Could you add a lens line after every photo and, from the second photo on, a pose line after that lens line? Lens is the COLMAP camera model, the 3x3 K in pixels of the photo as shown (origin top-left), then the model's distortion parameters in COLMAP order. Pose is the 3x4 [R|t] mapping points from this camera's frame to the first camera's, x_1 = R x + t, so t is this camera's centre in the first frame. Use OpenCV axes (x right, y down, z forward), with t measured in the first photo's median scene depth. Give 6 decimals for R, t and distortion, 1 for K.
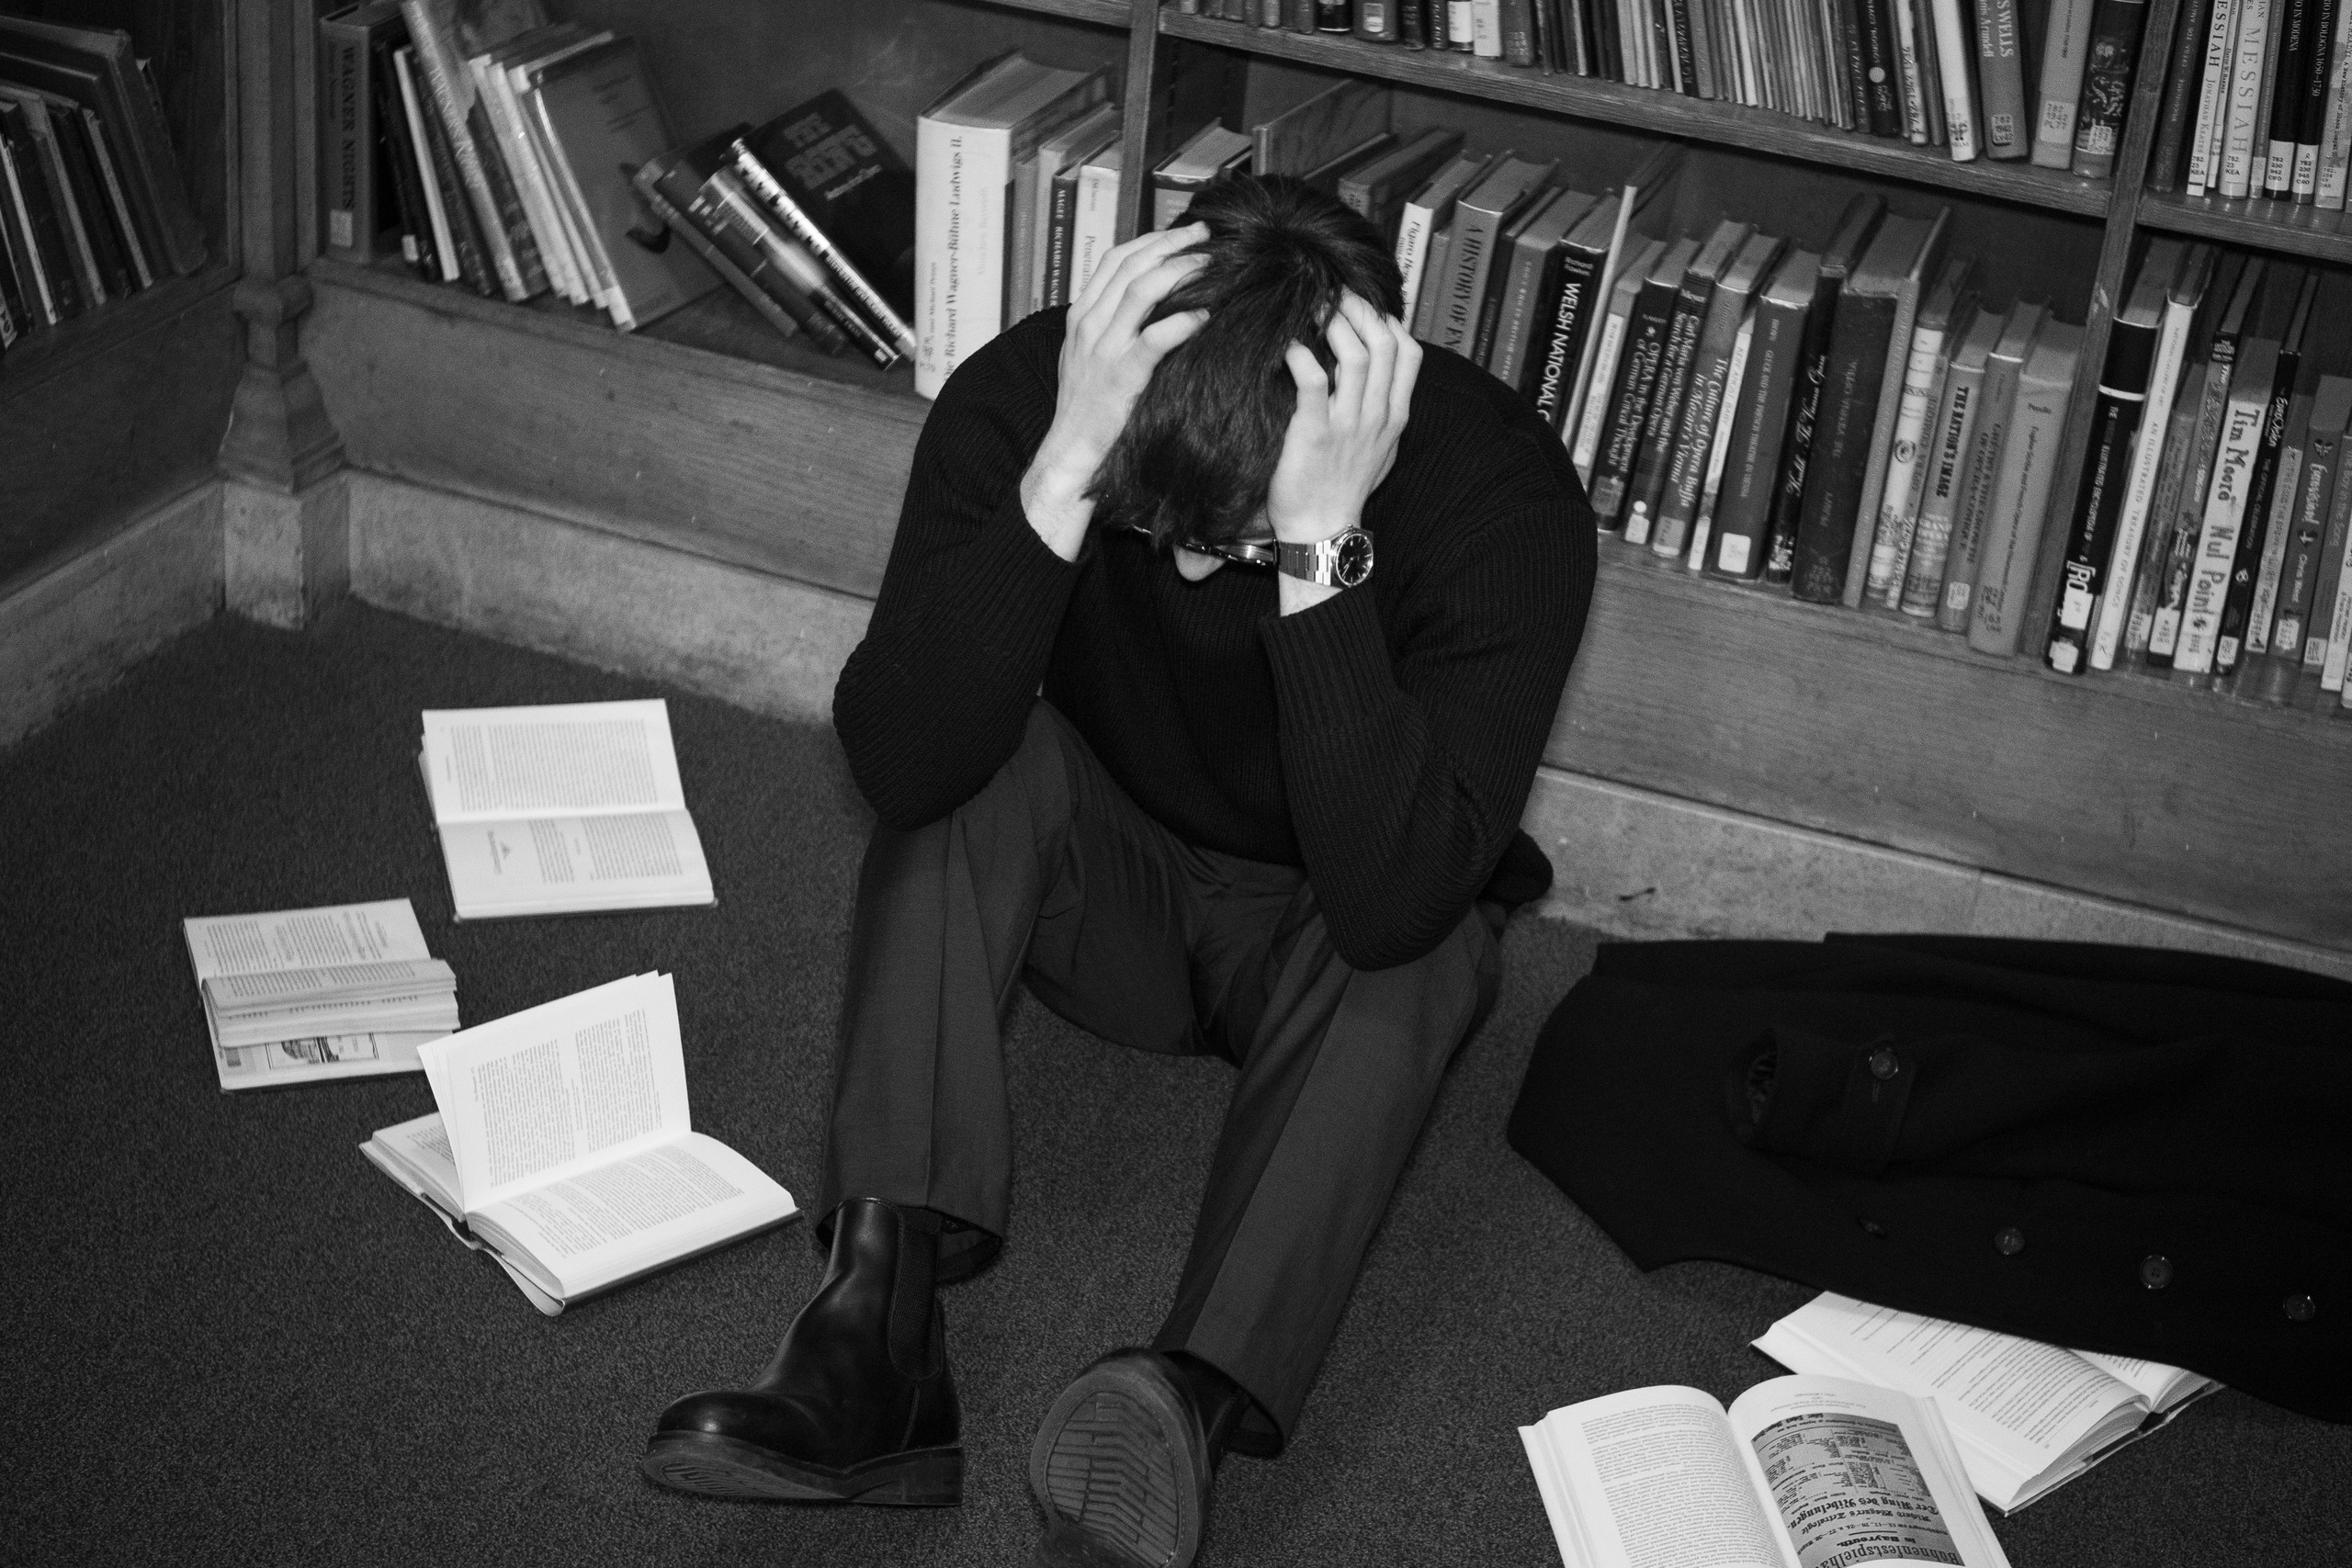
lens RADIAL K [[3989.0, 0, 1173.2], [0, 3989.0, 759.5], [0, 0, 1]] dist [-0.092361, 0.236507]
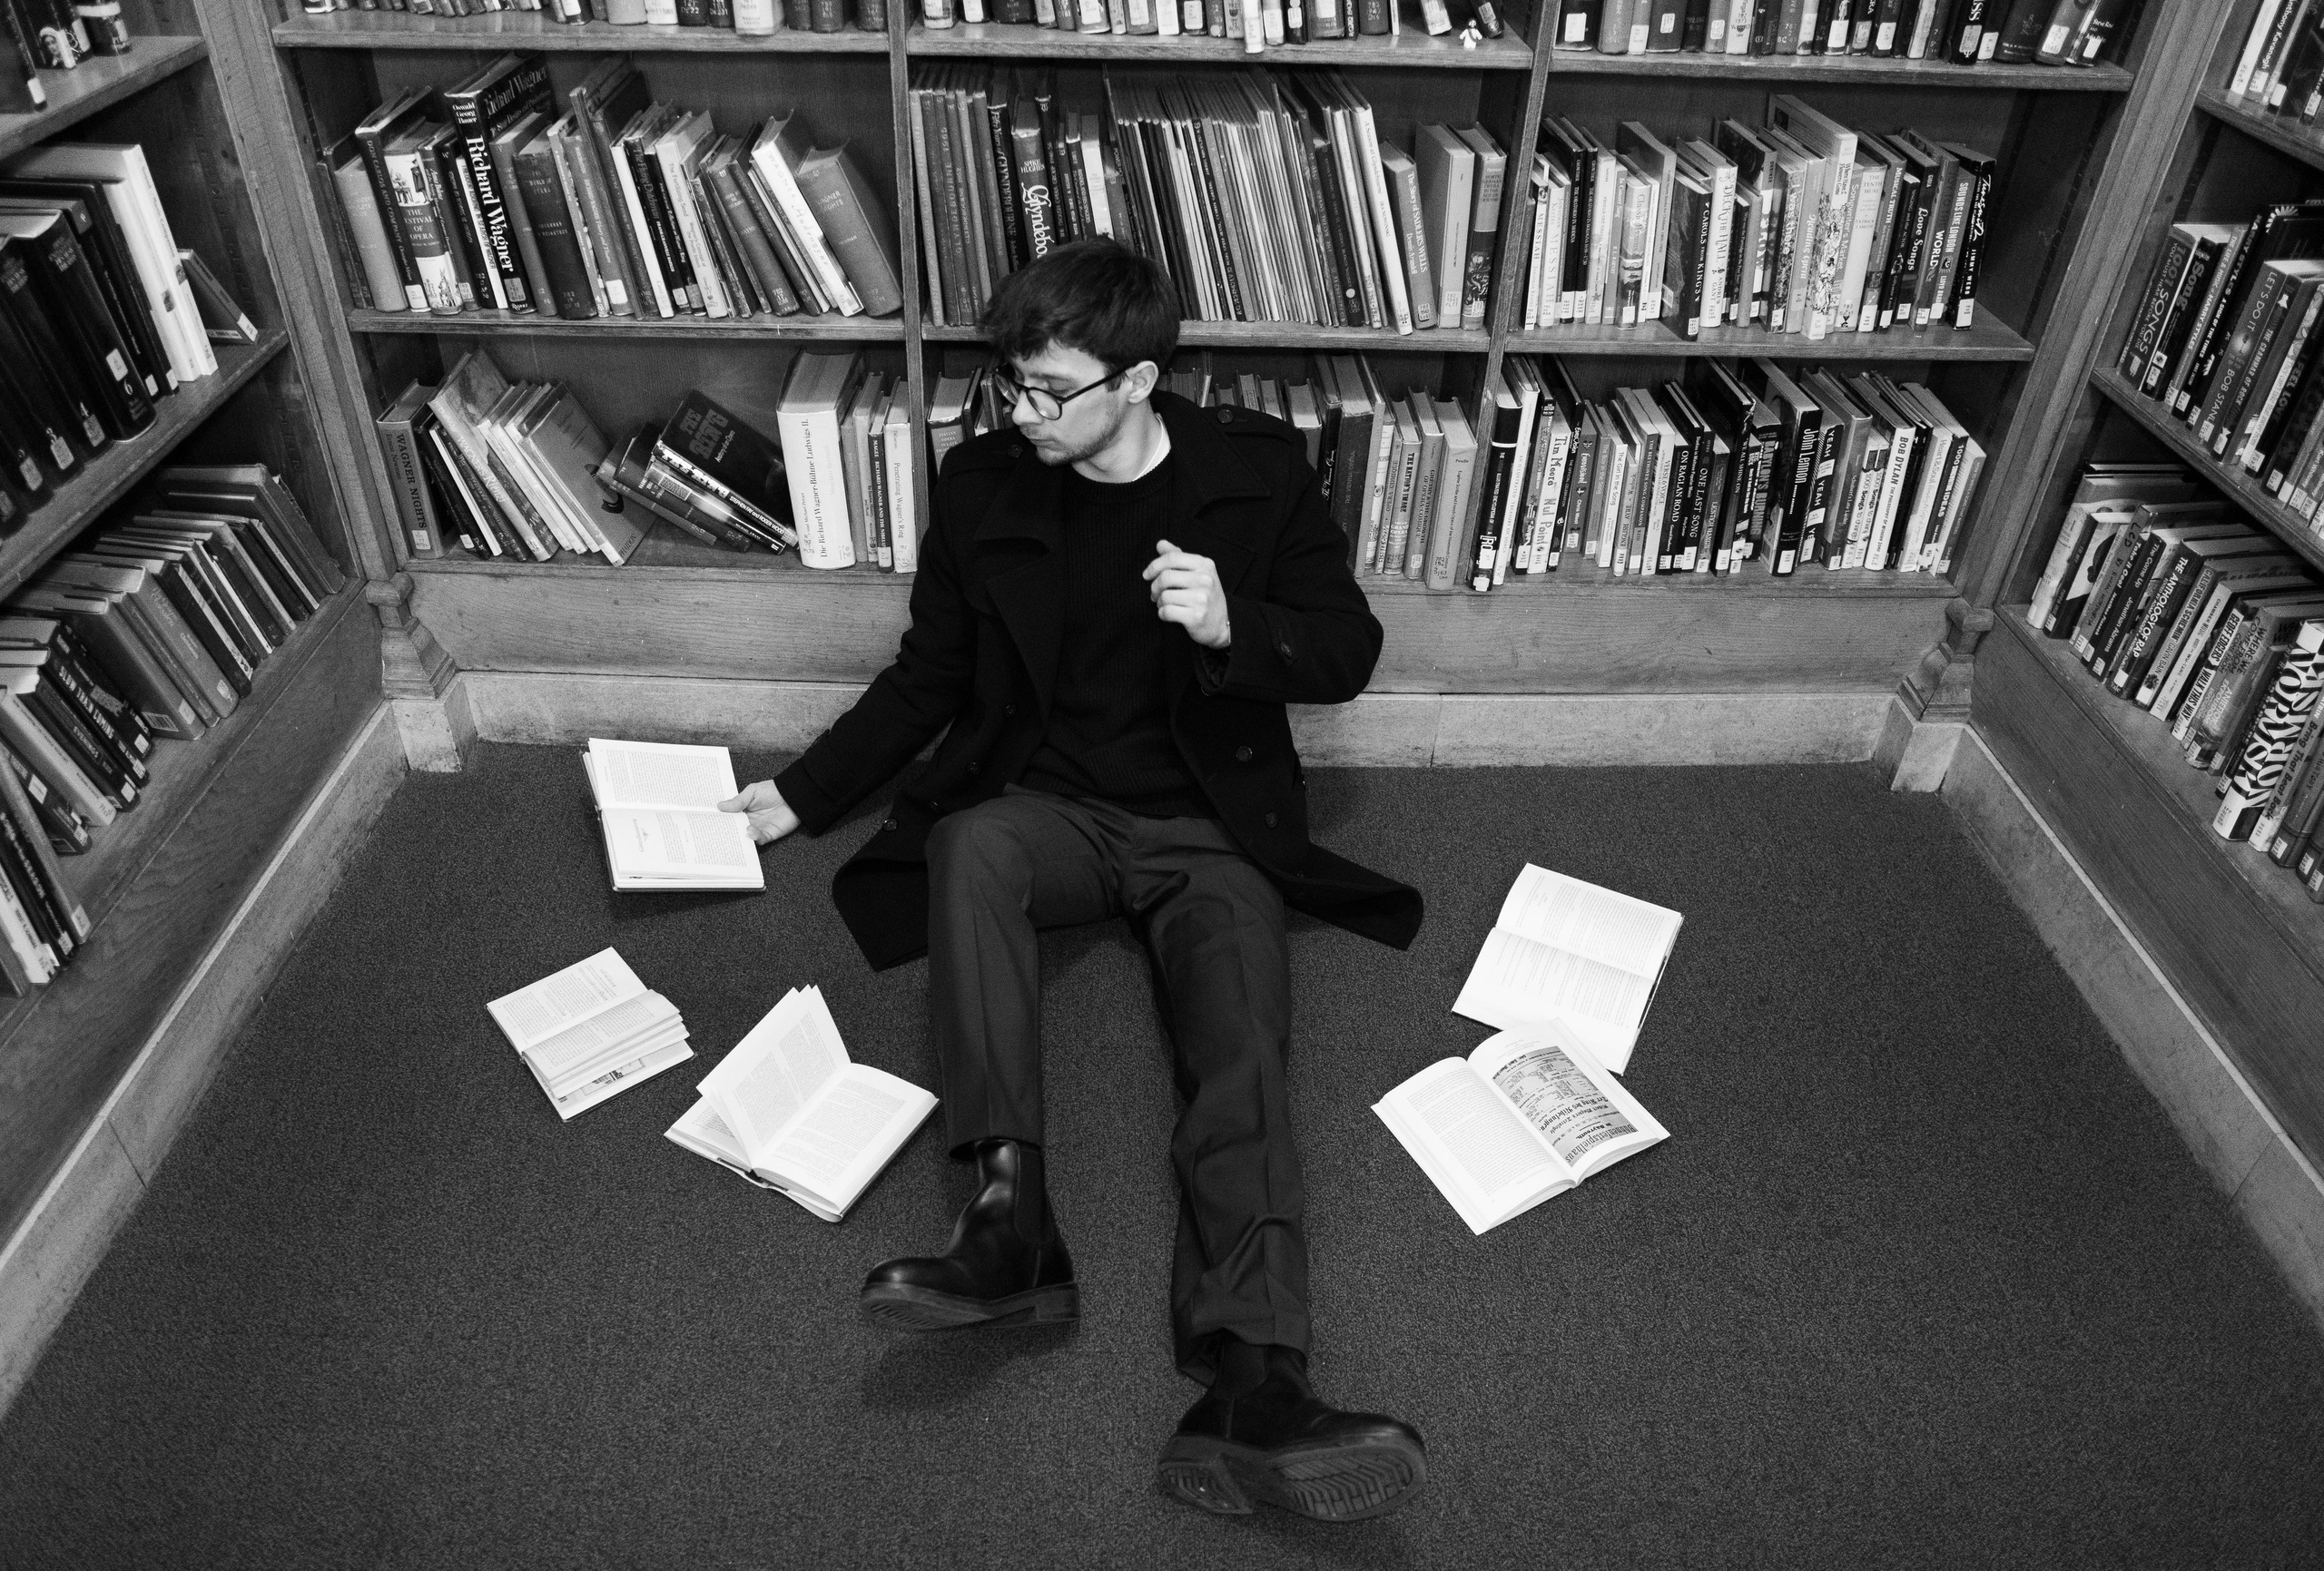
lens RADIAL K [[1663.7, 0, 1137.0], [0, 1663.7, 769.5], [0, 0, 1]] dist [-0.100453, 0.063828]
pose [[0.936329, -0.260680, 0.235231, -0.129494], [0.210944, 0.953187, 0.216650, -0.142053], [-0.280696, -0.153235, 0.947486, 0.290624]]
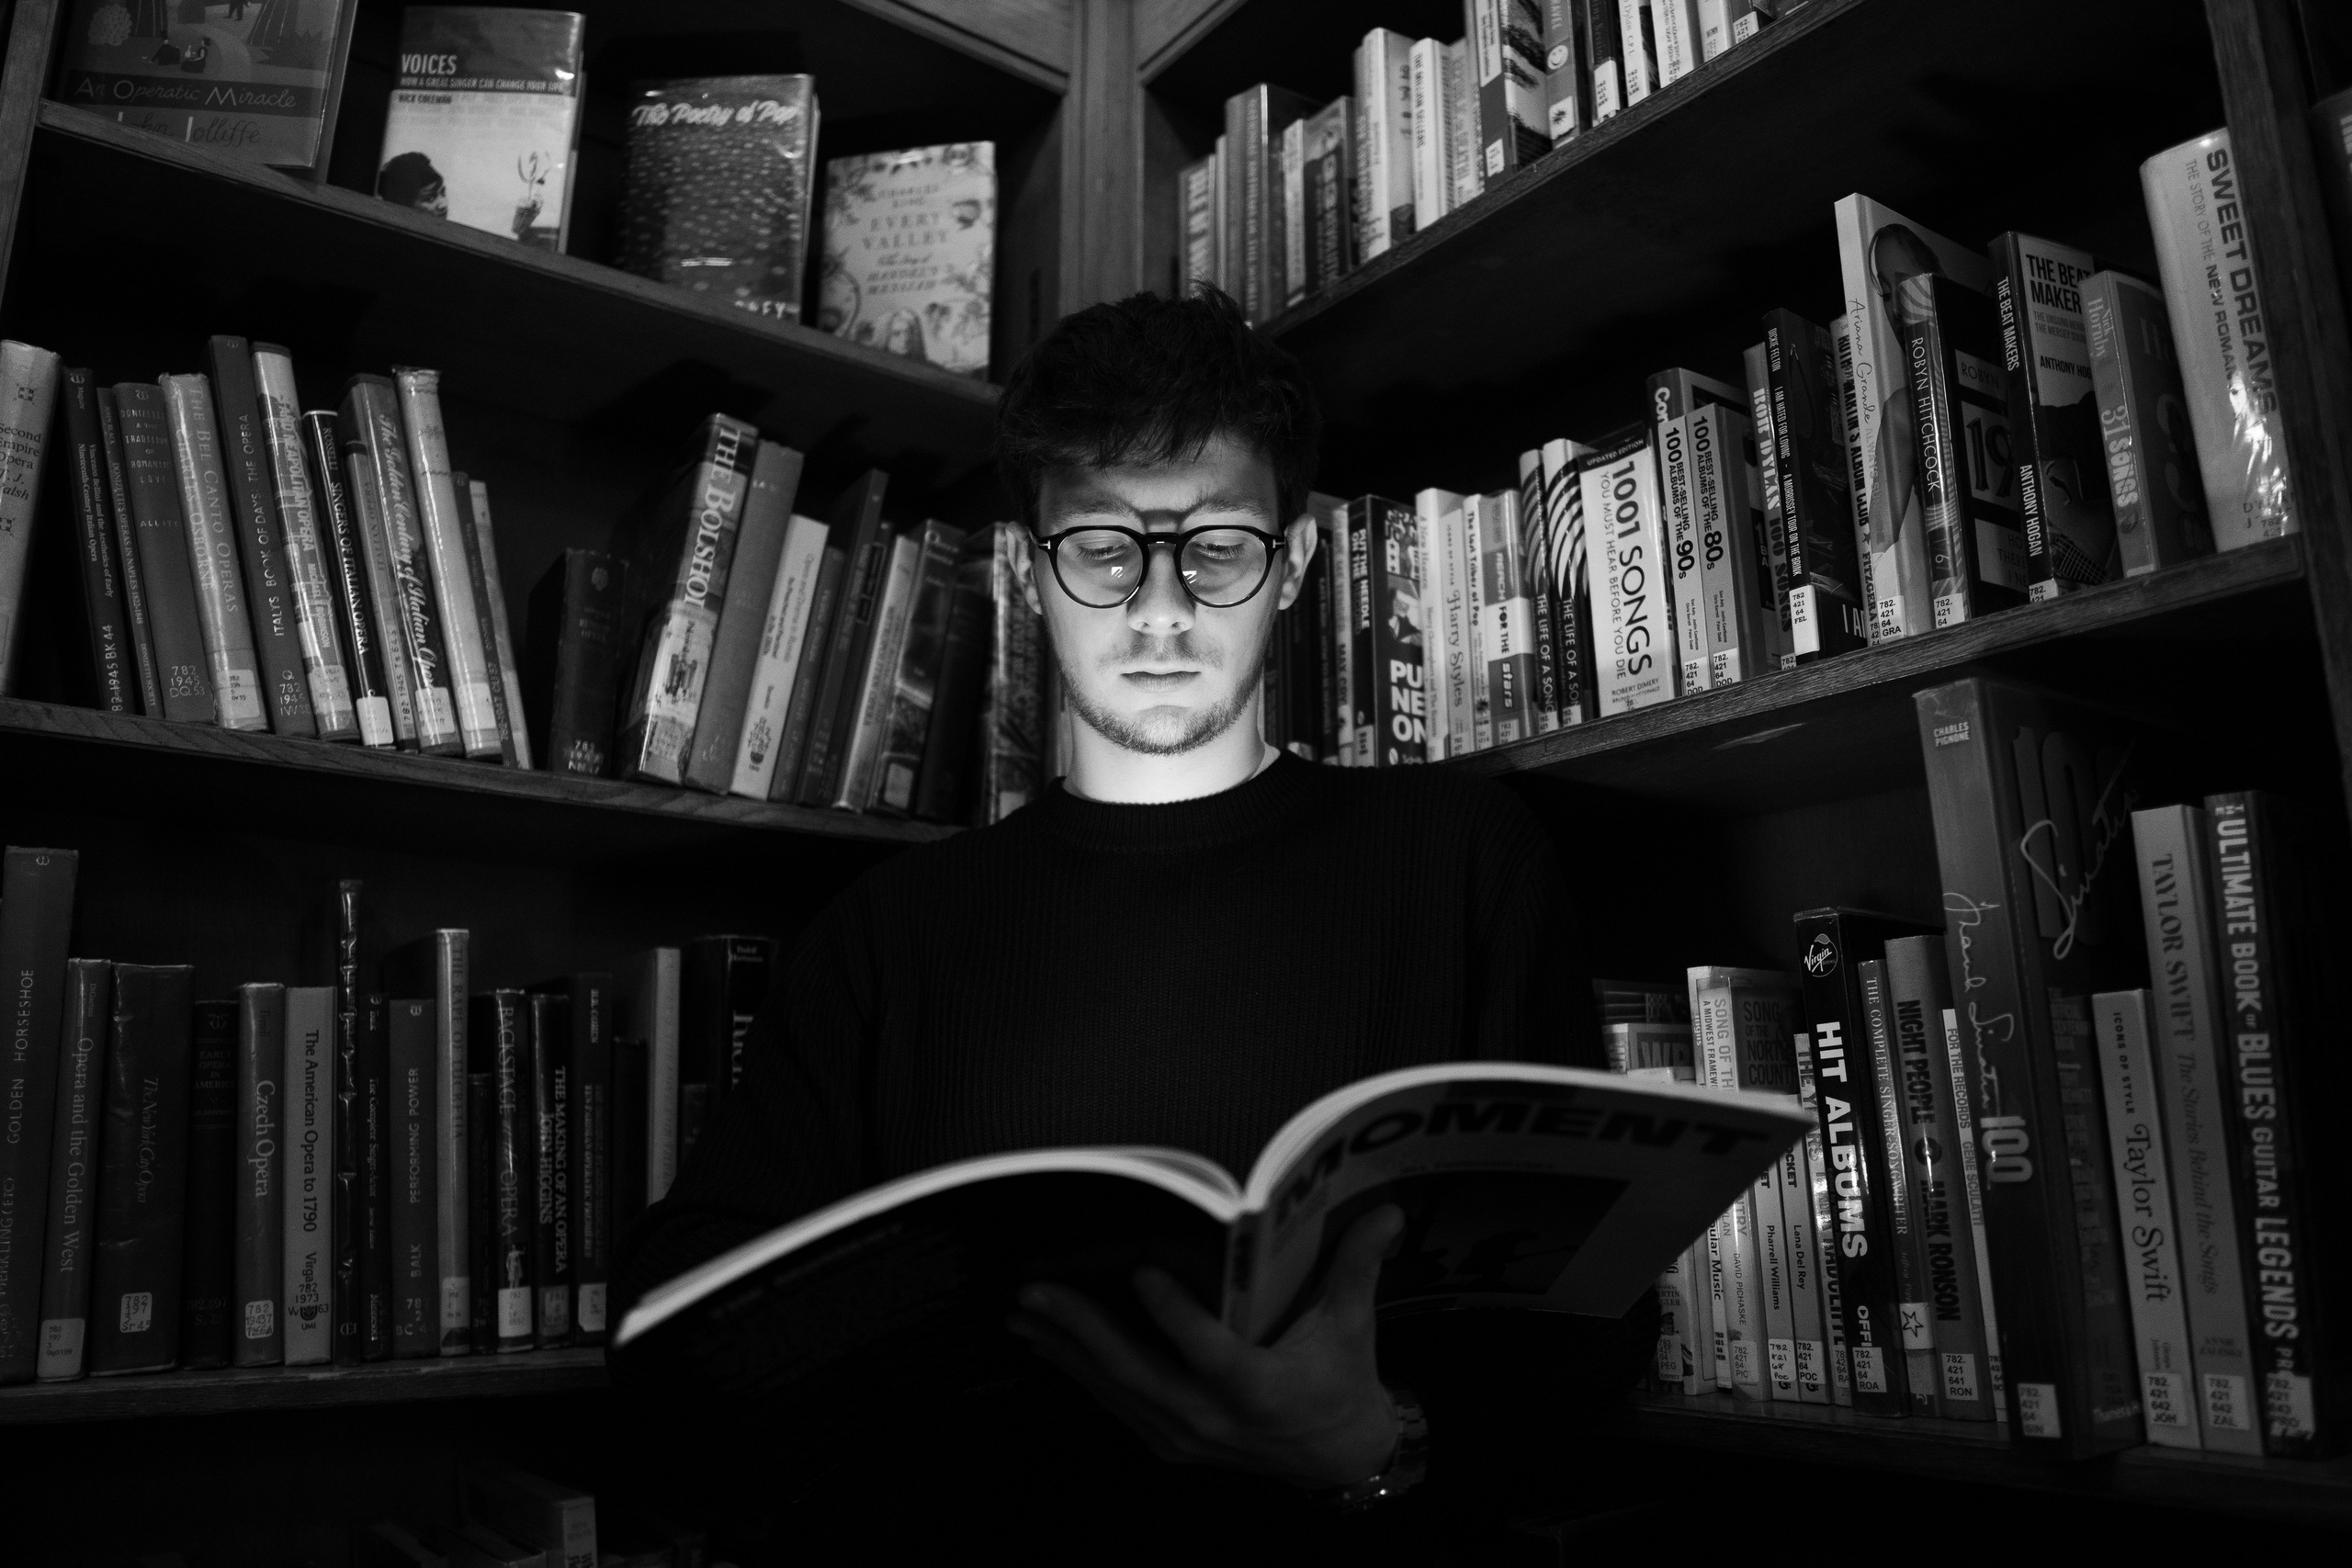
lens RADIAL K [[1674.0, 0, 1164.4], [0, 1674.0, 776.4], [0, 0, 1]] dist [-0.117153, 0.069115]
pose [[0.581657, 0.107849, 0.806253, 0.146605], [0.419521, 0.809408, -0.410927, -0.117003], [-0.696906, 0.577258, 0.425553, 0.556914]]
